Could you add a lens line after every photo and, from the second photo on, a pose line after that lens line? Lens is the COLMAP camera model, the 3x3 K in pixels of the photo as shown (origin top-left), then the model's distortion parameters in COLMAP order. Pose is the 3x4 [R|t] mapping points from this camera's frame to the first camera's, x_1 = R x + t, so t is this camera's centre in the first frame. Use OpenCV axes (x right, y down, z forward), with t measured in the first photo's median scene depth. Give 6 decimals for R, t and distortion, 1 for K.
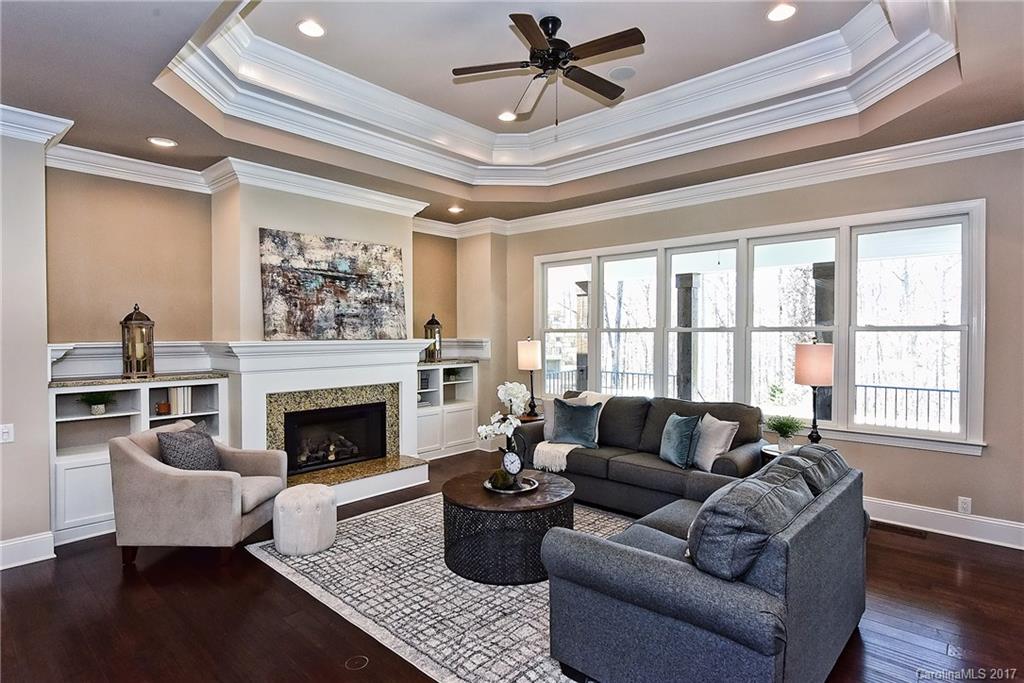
lens RADIAL K [[523.7, 0, 512.0], [0, 523.7, 341.5], [0, 0, 1]] dist [0.001217, 0.000115]
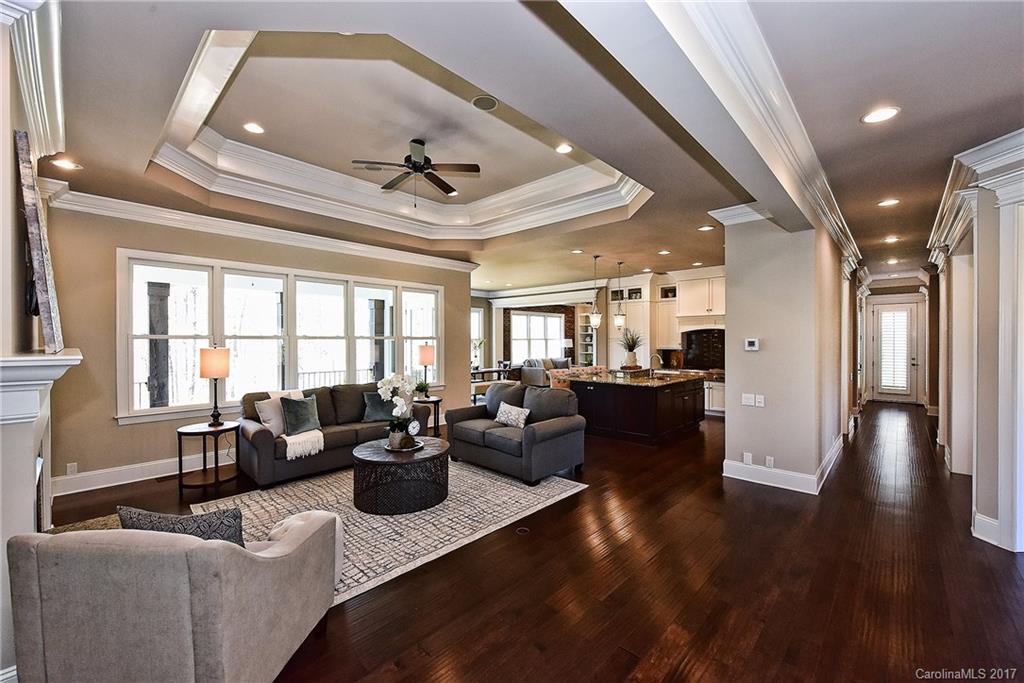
lens RADIAL K [[414.1, 0, 512.0], [0, 414.1, 341.5], [0, 0, 1]] dist [0.000261, 0.000013]
pose [[0.018651, -0.001557, 0.999825, -1.031103], [0.016307, 0.999866, 0.001253, -0.006294], [-0.999693, 0.016281, 0.018674, 0.622977]]
